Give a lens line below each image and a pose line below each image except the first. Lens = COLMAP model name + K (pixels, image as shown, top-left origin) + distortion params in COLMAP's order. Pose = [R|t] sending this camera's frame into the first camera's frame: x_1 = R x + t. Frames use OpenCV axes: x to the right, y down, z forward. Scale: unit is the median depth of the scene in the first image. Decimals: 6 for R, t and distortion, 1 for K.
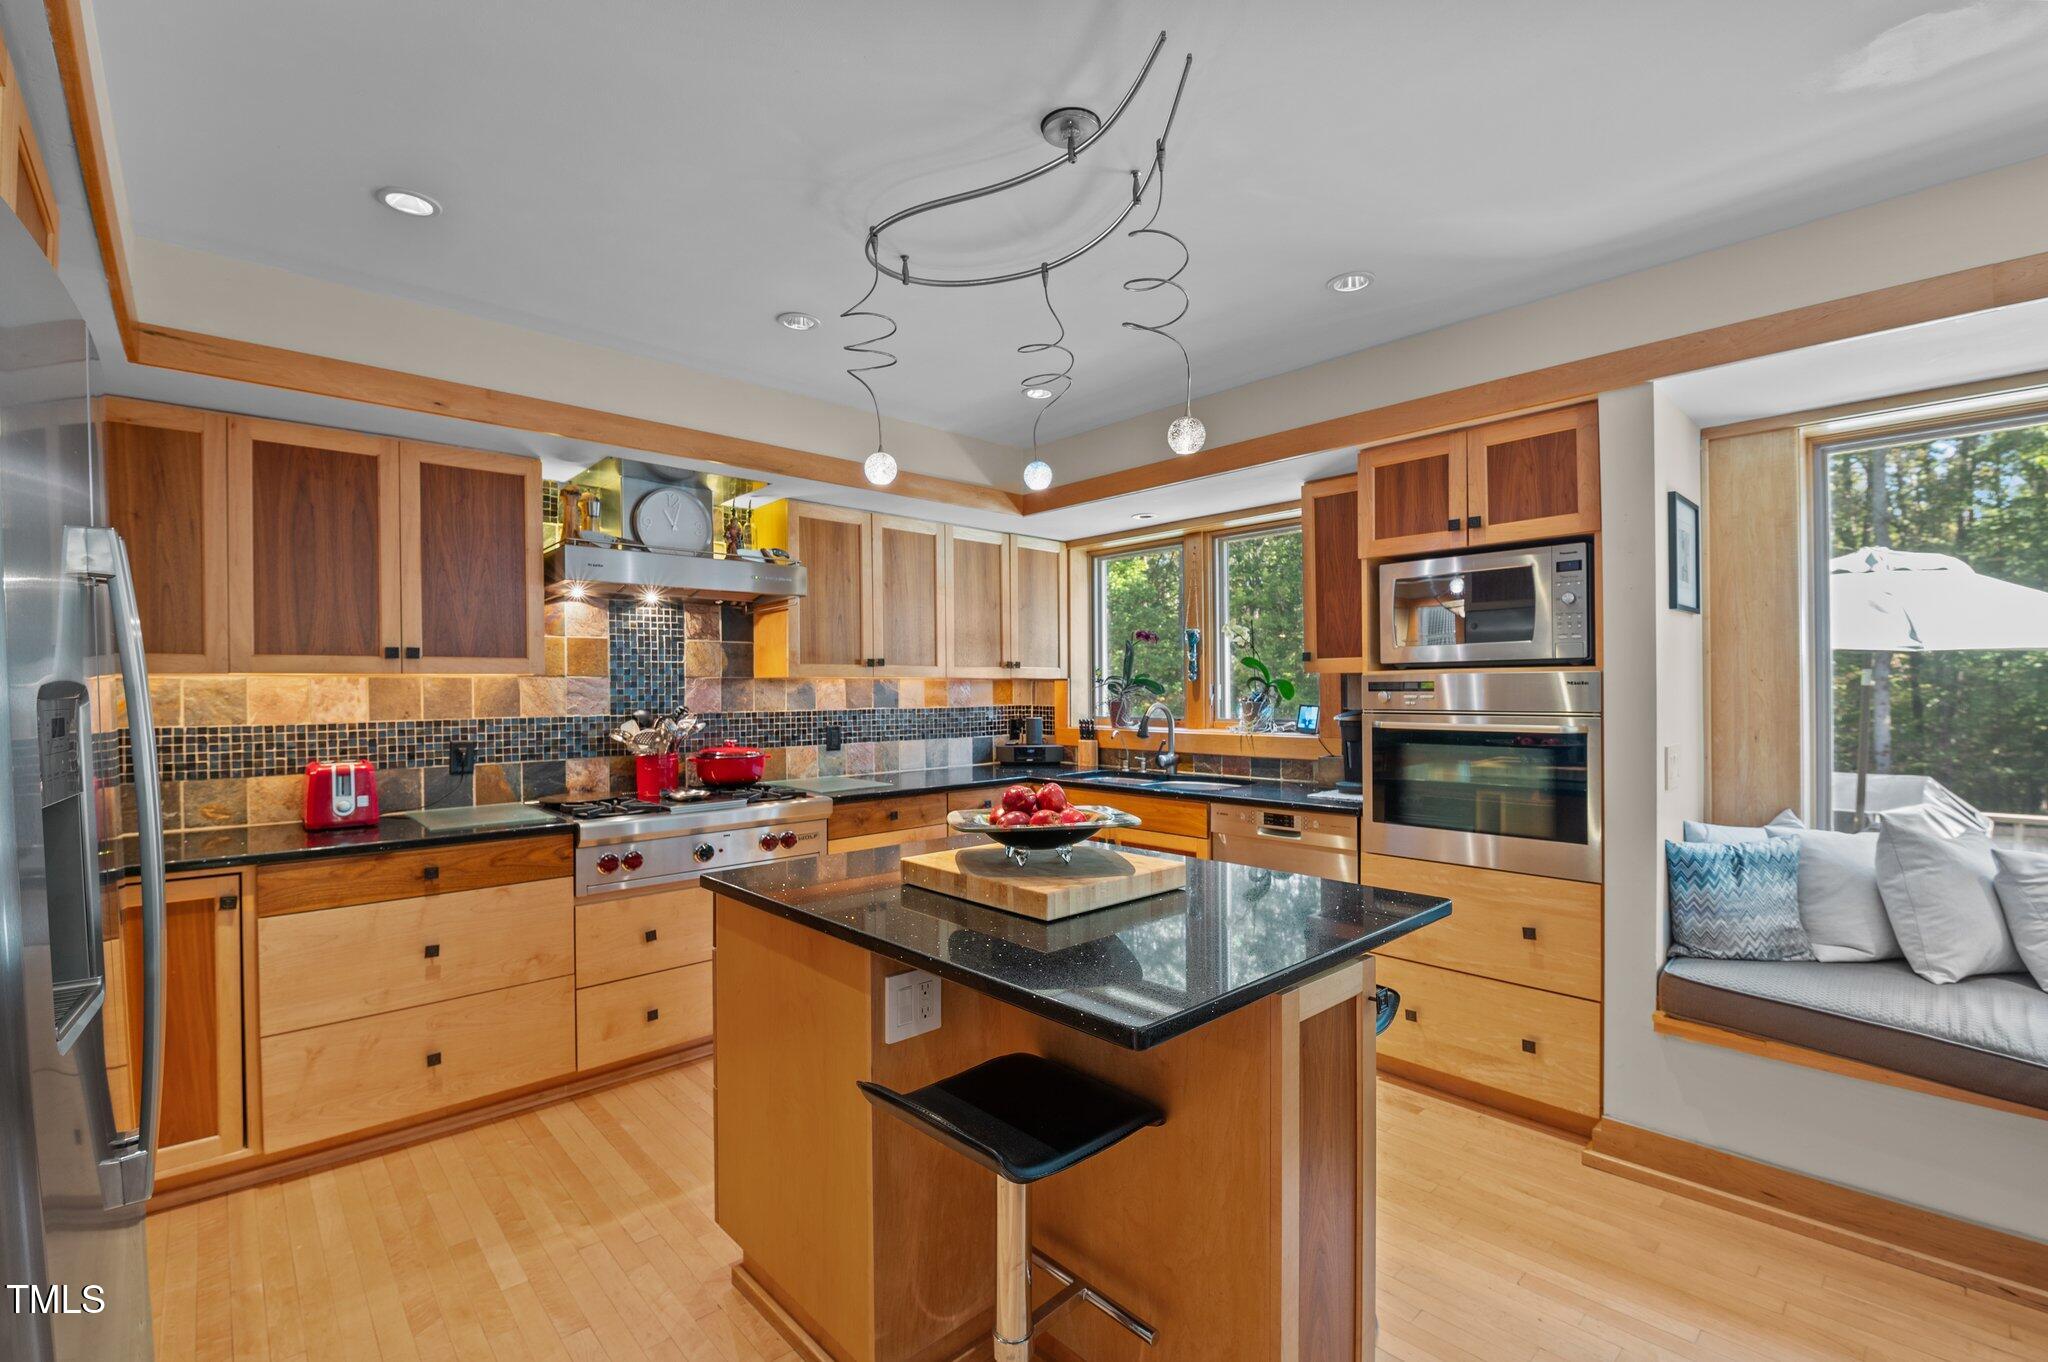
lens RADIAL K [[890.7, 0, 1038.4], [0, 890.7, 694.8], [0, 0, 1]] dist [0.000277, -0.011623]
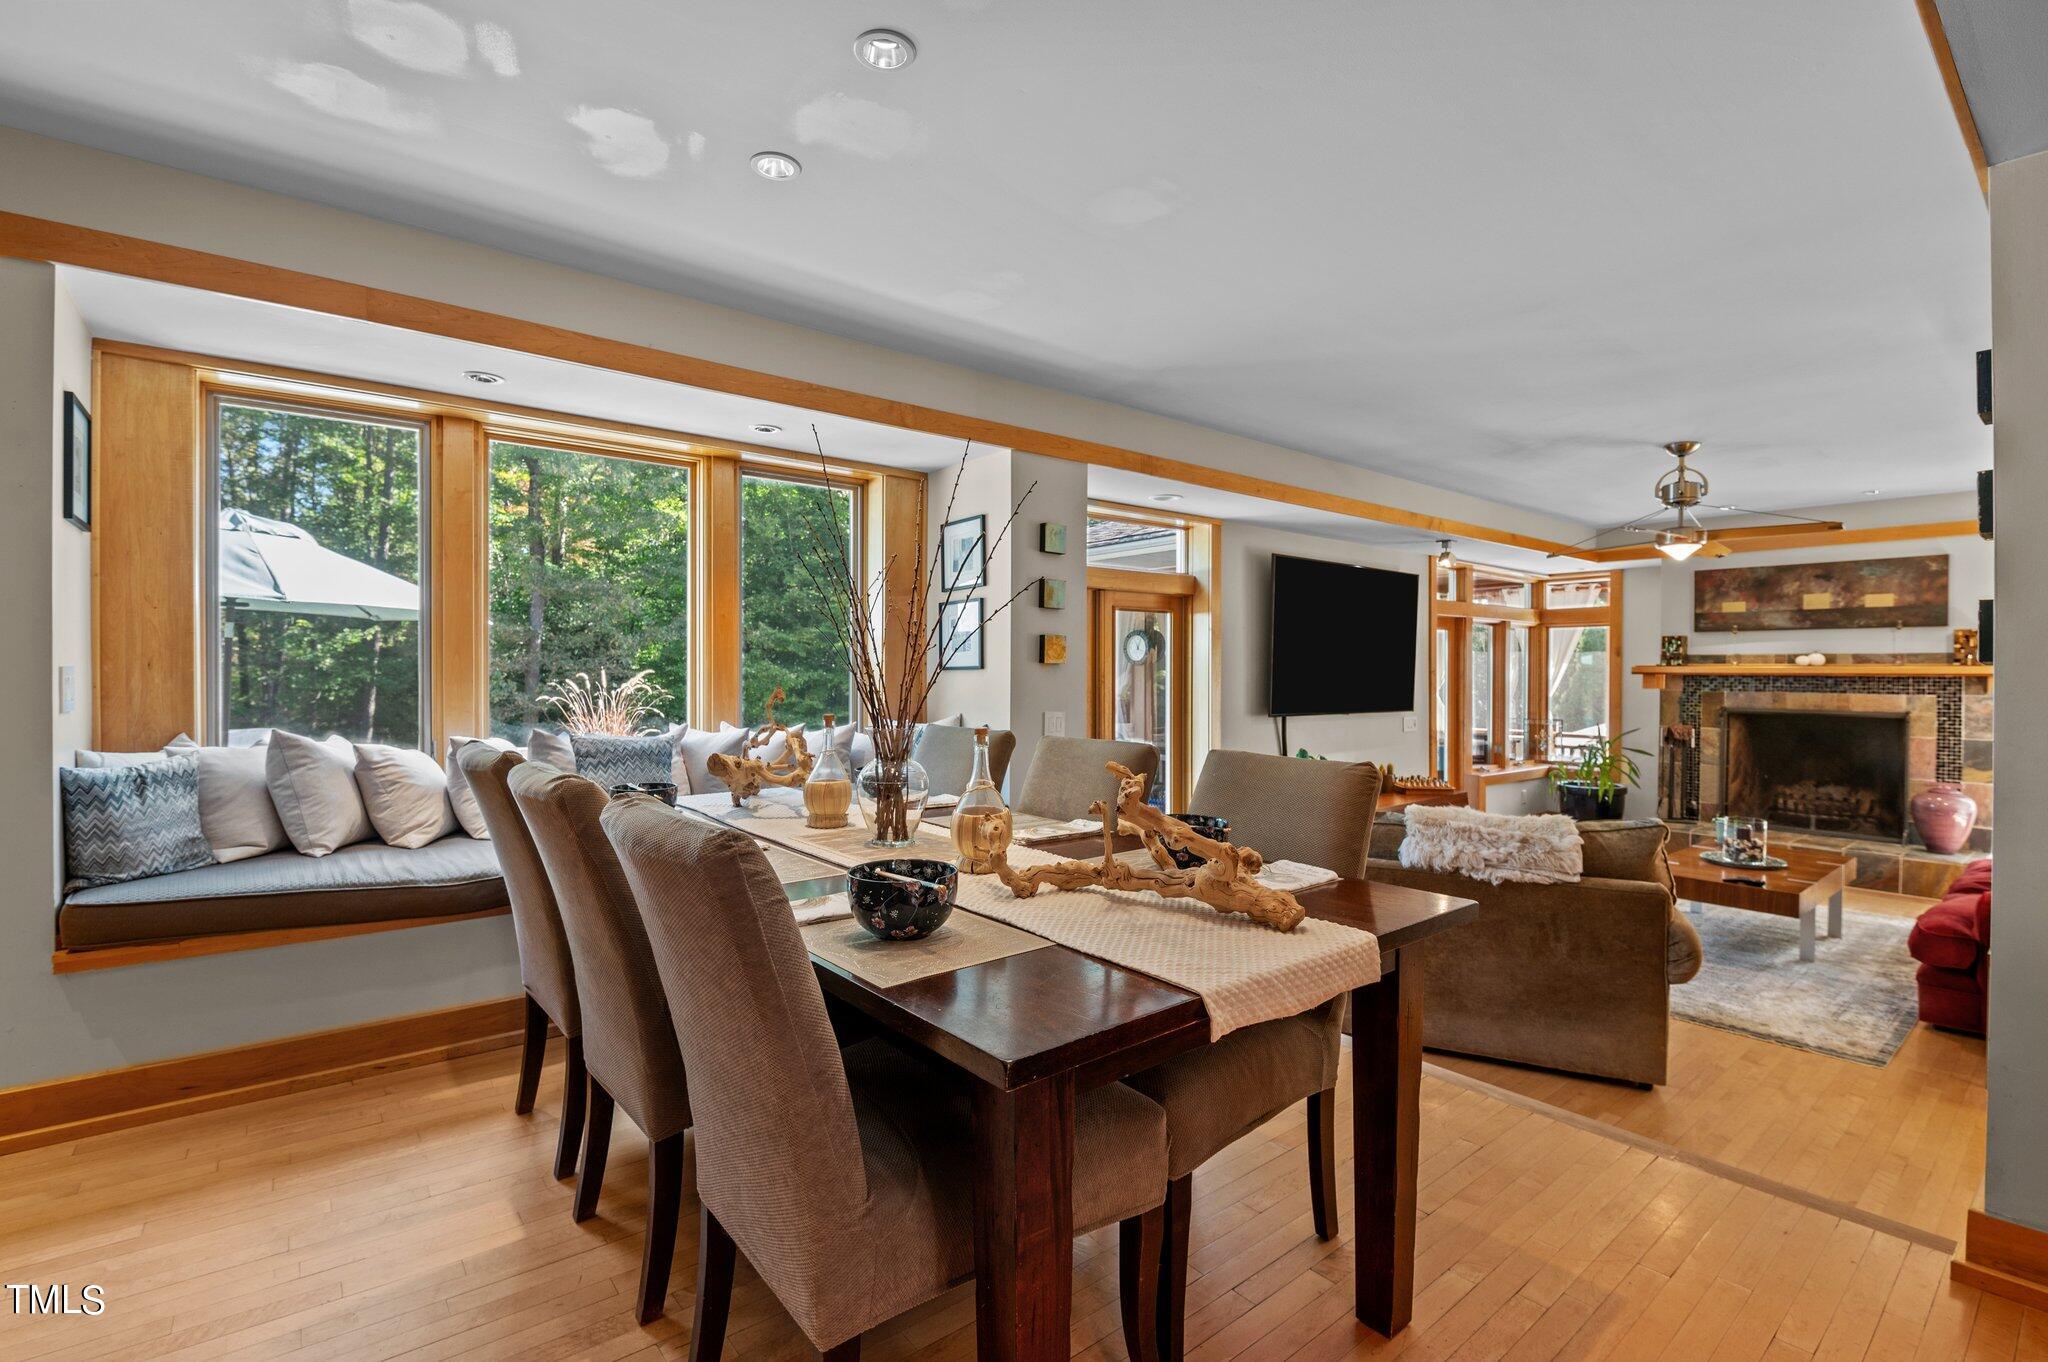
lens RADIAL K [[918.0, 0, 1003.2], [0, 918.0, 678.0], [0, 0, 1]] dist [-0.020087, -0.000721]
pose [[0.087082, -0.001419, 0.996200, -0.081593], [-0.000929, 0.999998, 0.001506, 0.041710], [-0.996201, -0.001056, 0.087080, -0.033079]]
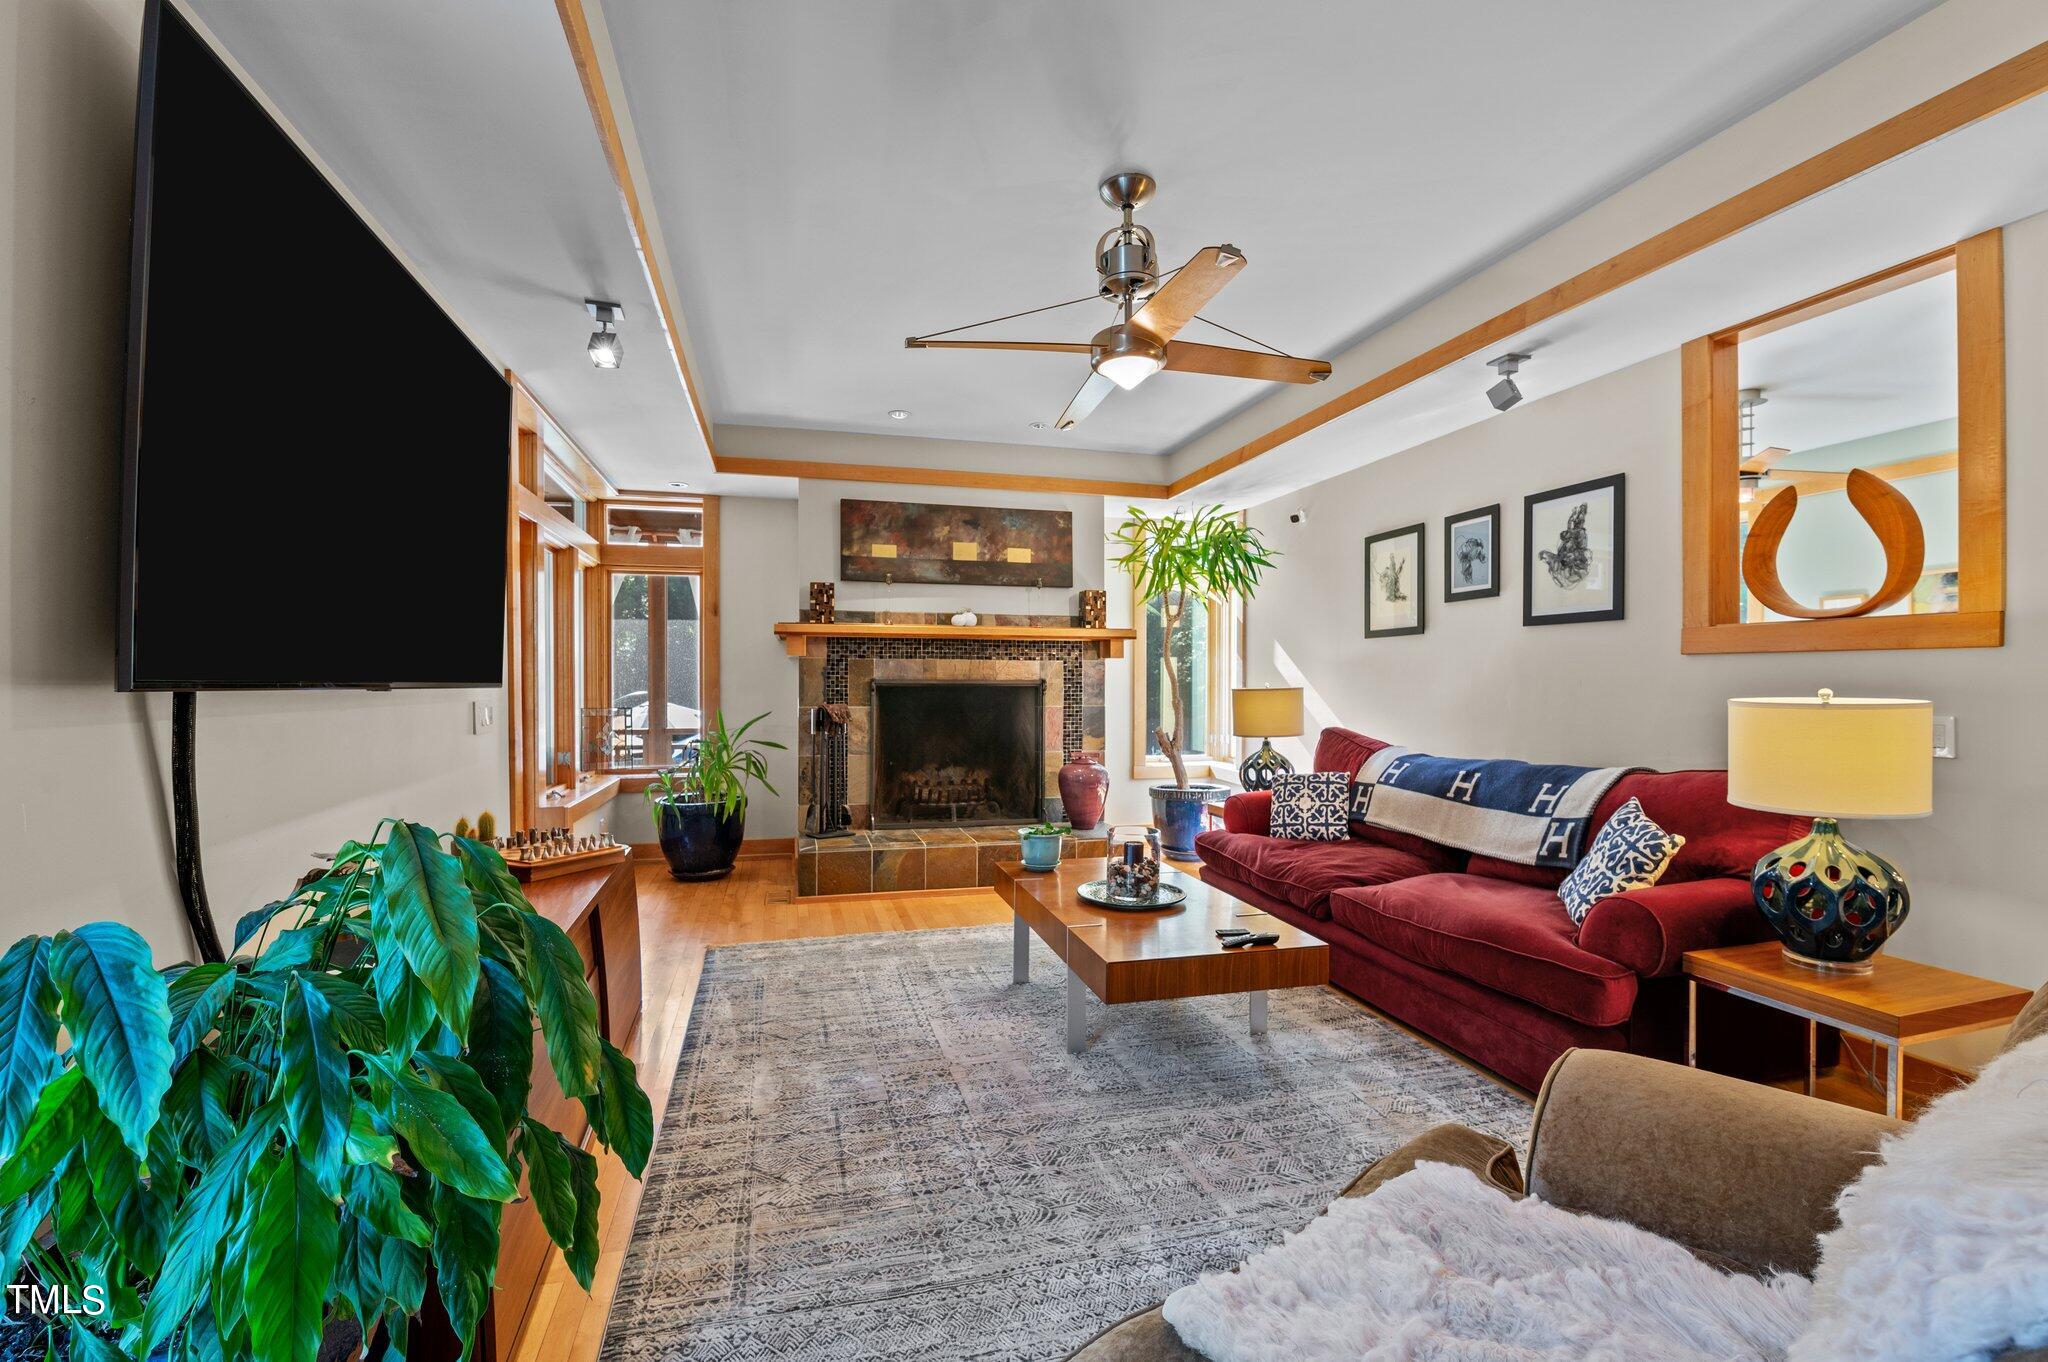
lens RADIAL K [[890.7, 0, 1002.2], [0, 890.7, 683.5], [0, 0, 1]] dist [0.000277, -0.011623]
pose [[-0.872231, 0.003950, 0.489078, 1.148714], [0.005608, 0.999982, 0.001925, 0.116134], [-0.489062, 0.004422, -0.872238, -0.222226]]
